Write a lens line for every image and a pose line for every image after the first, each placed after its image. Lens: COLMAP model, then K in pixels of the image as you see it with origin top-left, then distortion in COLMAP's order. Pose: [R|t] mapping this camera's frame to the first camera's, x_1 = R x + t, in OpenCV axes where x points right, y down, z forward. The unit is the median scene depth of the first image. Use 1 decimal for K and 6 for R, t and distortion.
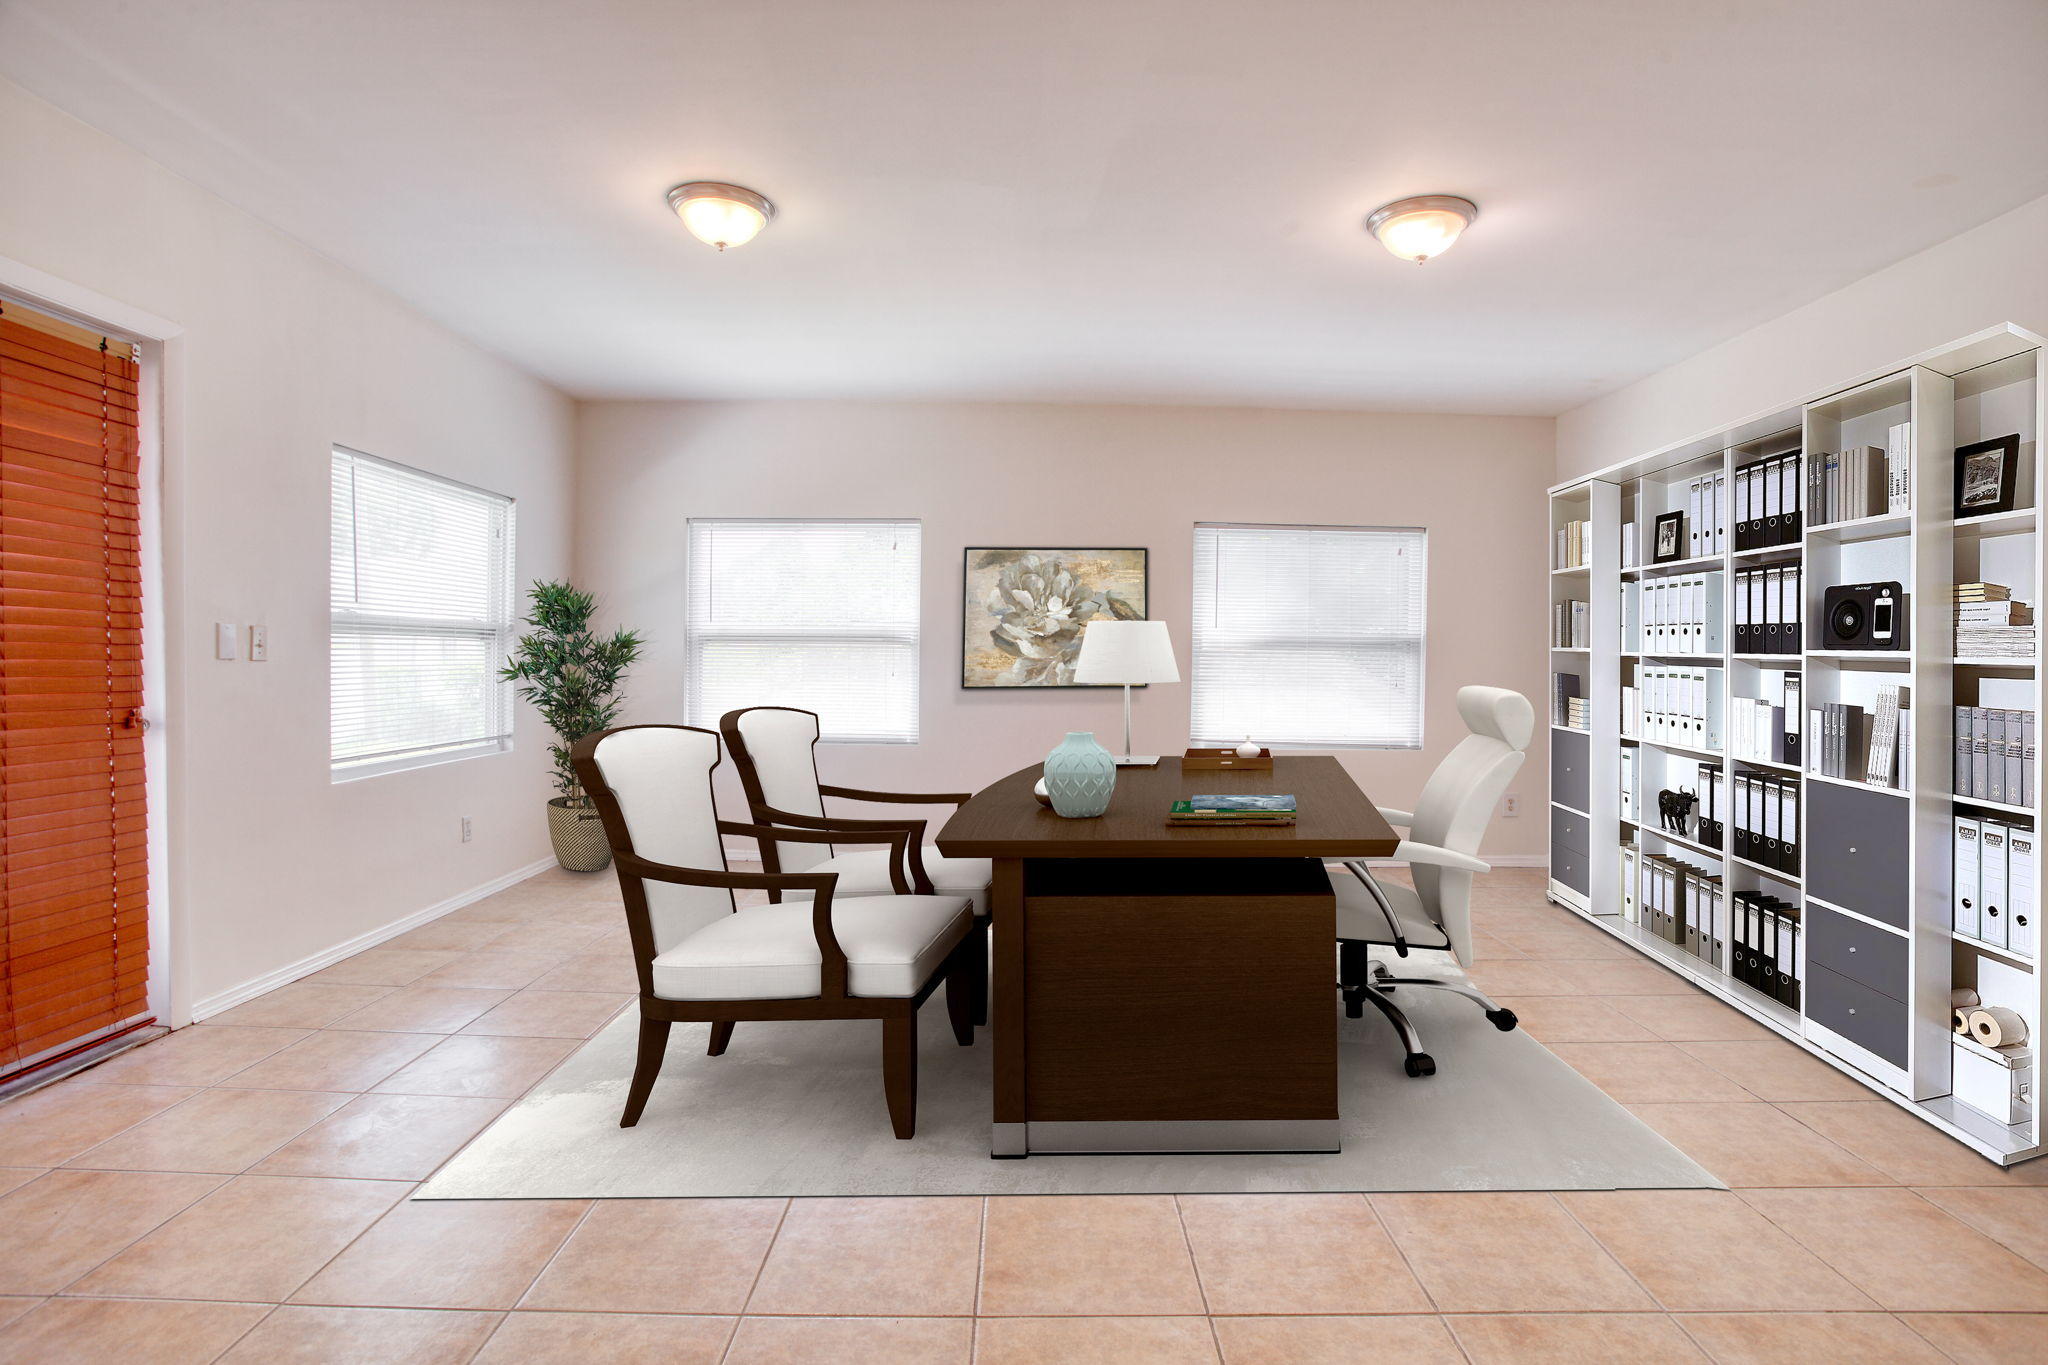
lens RADIAL K [[996.1, 0, 1031.6], [0, 996.1, 692.4], [0, 0, 1]] dist [-0.062656, 0.023302]
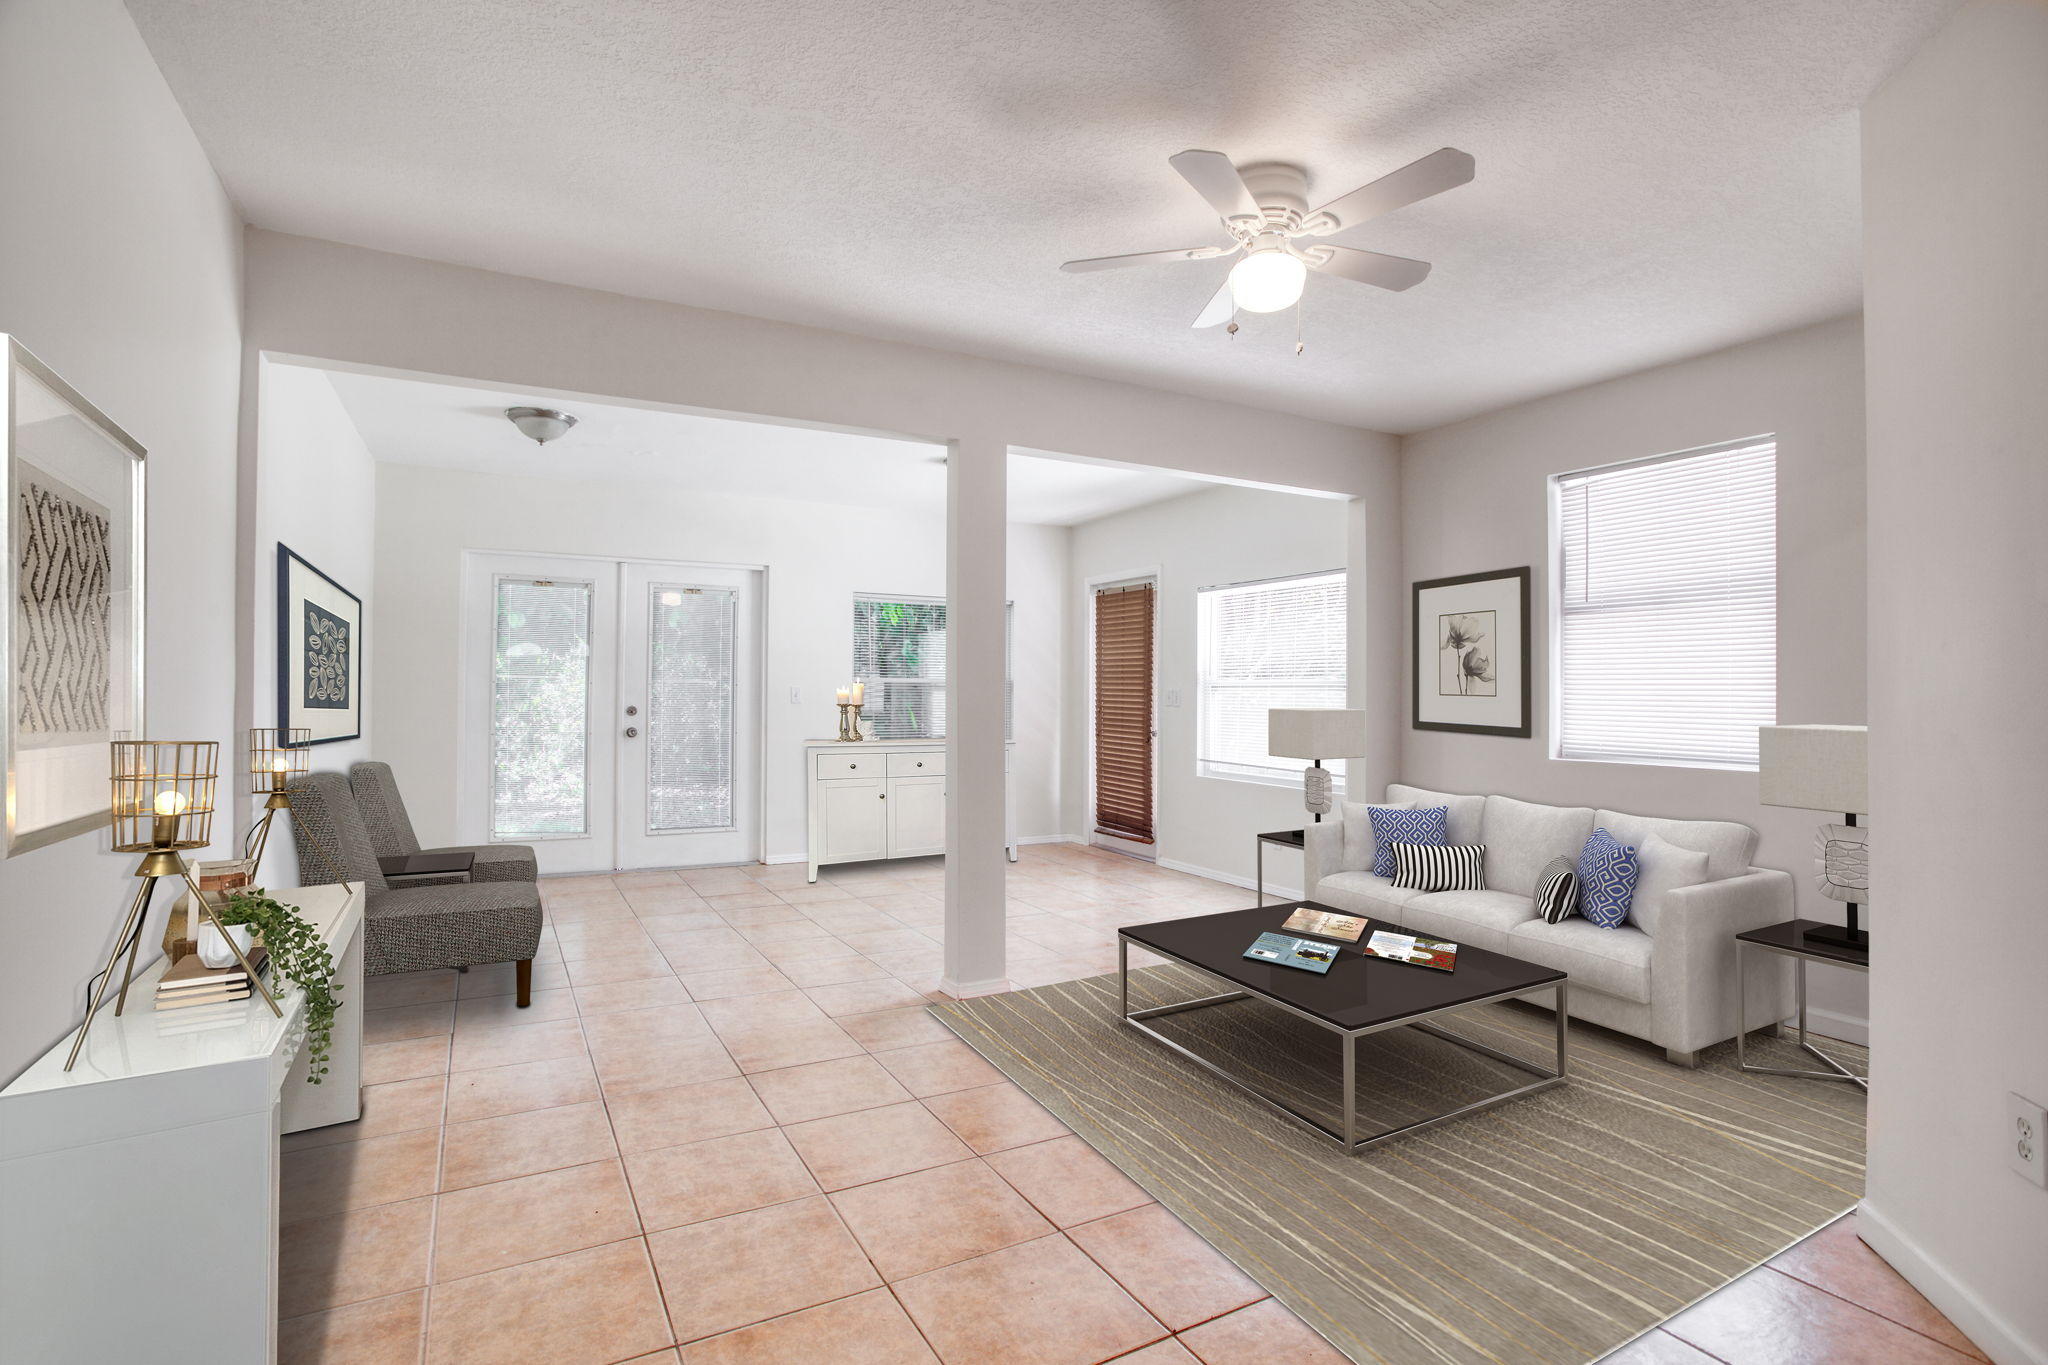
lens RADIAL K [[996.1, 0, 1027.2], [0, 996.1, 681.3], [0, 0, 1]] dist [-0.062656, 0.023302]
pose [[-0.889889, -0.018767, -0.455790, 0.531490], [-0.030848, 0.999342, 0.019080, -0.118528], [0.455132, 0.031039, -0.889883, 2.969096]]
